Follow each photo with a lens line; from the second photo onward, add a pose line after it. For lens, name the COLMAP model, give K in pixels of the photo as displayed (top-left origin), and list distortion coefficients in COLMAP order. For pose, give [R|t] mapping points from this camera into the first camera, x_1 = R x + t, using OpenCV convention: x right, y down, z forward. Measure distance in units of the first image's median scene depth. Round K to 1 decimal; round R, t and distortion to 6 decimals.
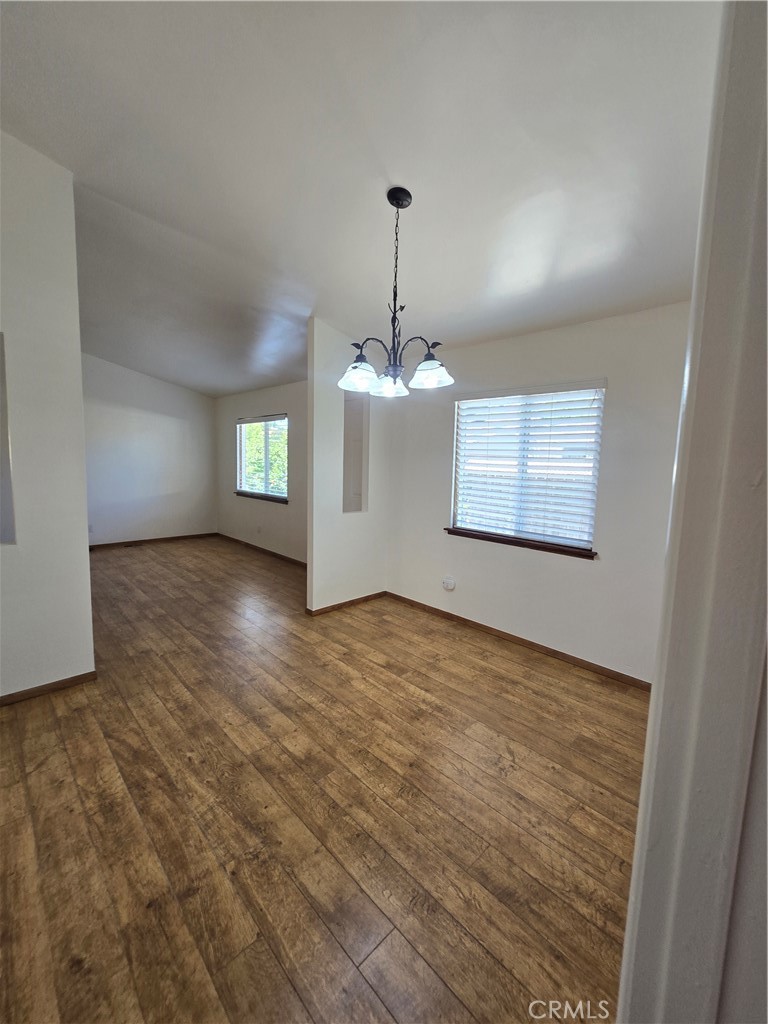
lens RADIAL K [[416.5, 0, 373.6], [0, 416.5, 509.5], [0, 0, 1]] dist [-0.001093, -0.001051]
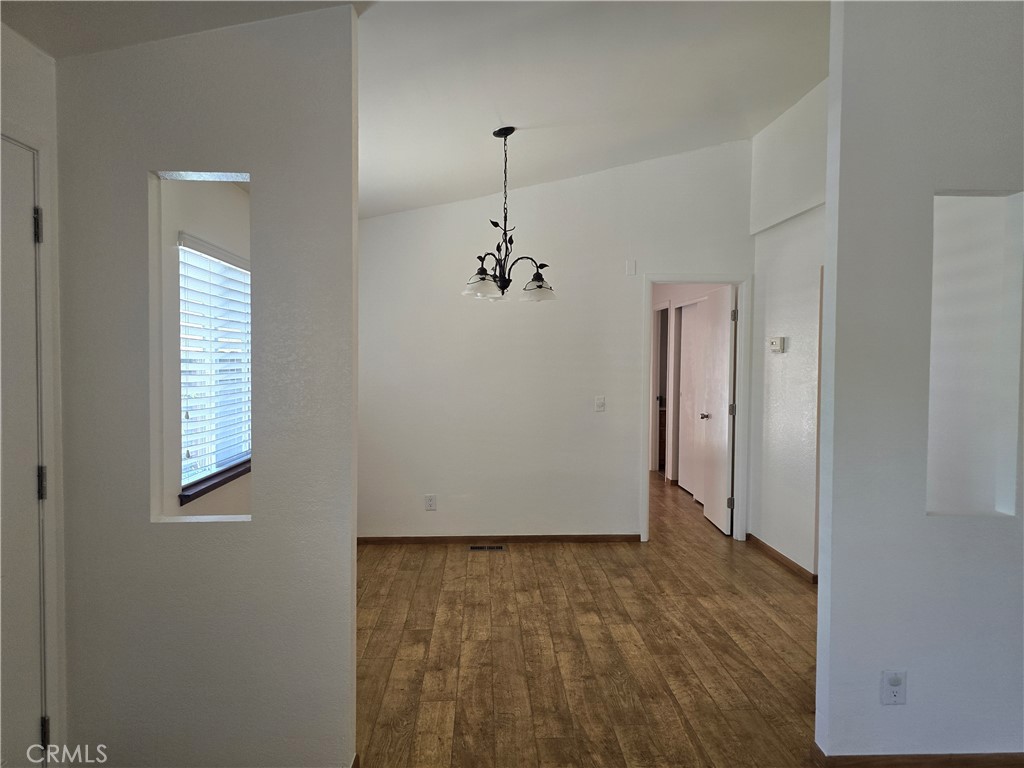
lens RADIAL K [[689.7, 0, 512.3], [0, 689.7, 382.0], [0, 0, 1]] dist [0.027385, -0.024422]
pose [[-0.755530, -0.051766, 0.653066, -1.164875], [0.057408, 0.987807, 0.144714, -0.331953], [-0.652594, 0.146827, -0.743346, 2.336224]]
